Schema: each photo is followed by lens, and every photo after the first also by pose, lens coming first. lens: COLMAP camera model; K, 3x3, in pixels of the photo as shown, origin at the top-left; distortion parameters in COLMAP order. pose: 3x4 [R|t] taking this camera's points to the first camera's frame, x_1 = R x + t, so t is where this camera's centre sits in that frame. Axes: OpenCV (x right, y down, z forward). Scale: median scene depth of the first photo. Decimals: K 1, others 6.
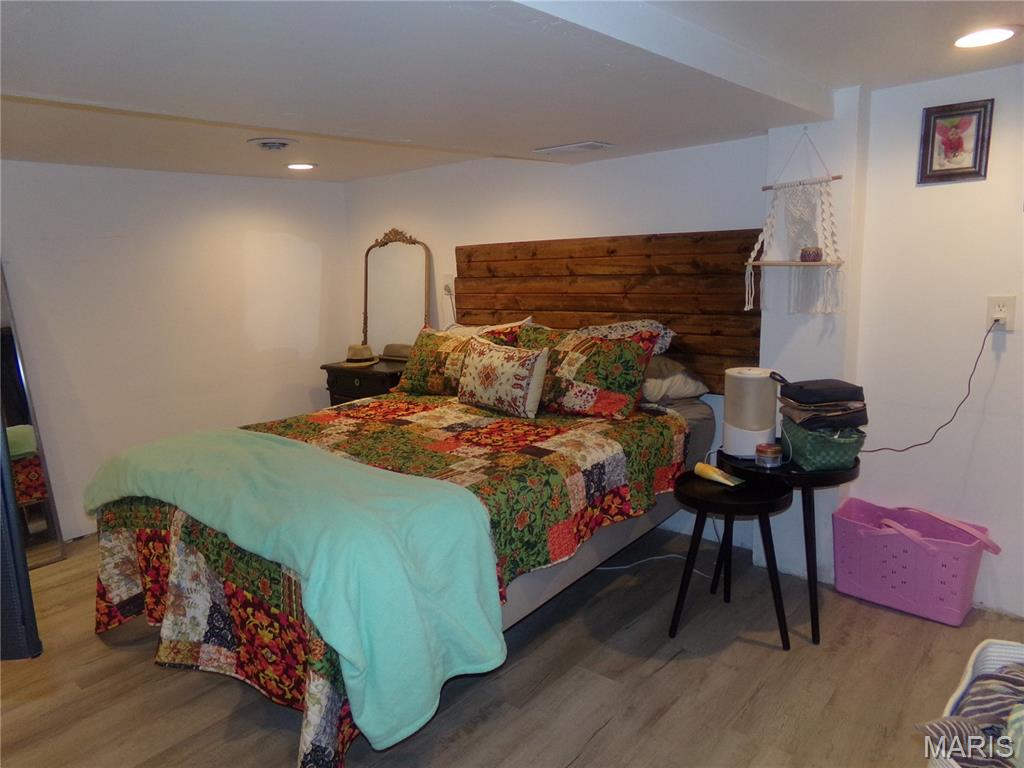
lens RADIAL K [[697.5, 0, 512.0], [0, 697.5, 384.0], [0, 0, 1]] dist [-0.005872, 0.019019]
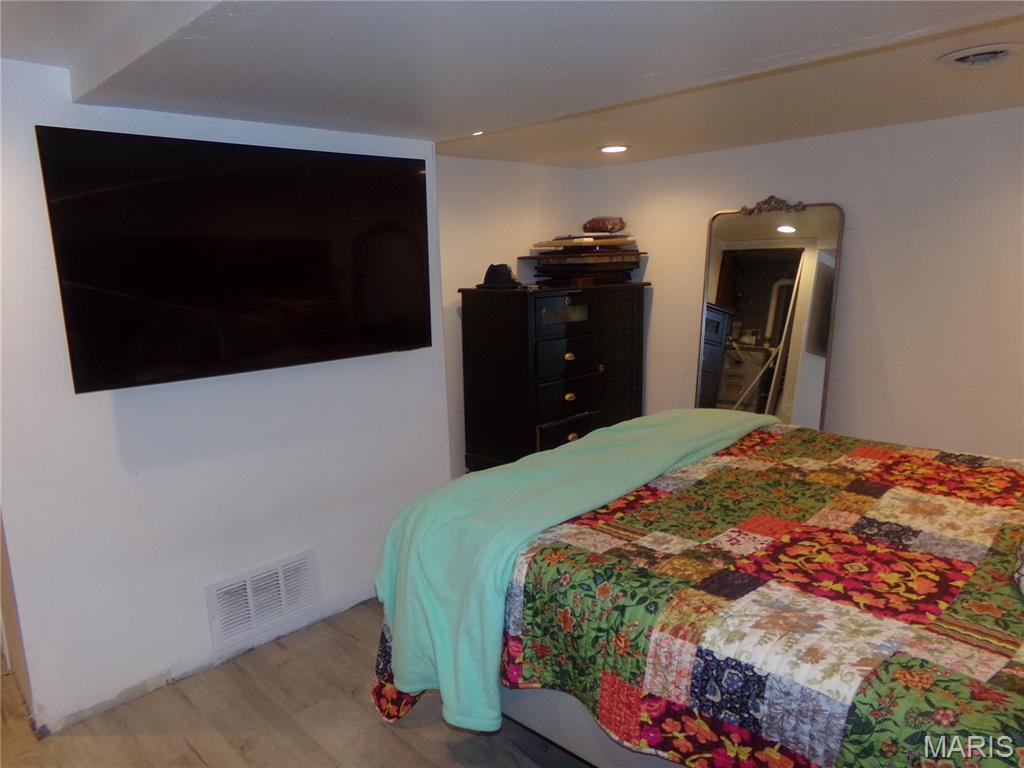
lens RADIAL K [[697.5, 0, 512.0], [0, 697.5, 384.0], [0, 0, 1]] dist [-0.005872, 0.019019]
pose [[-0.069917, 0.225294, -0.971779, 0.541856], [-0.150505, 0.960629, 0.233537, -0.161702], [0.986134, 0.162586, -0.033256, 0.770233]]
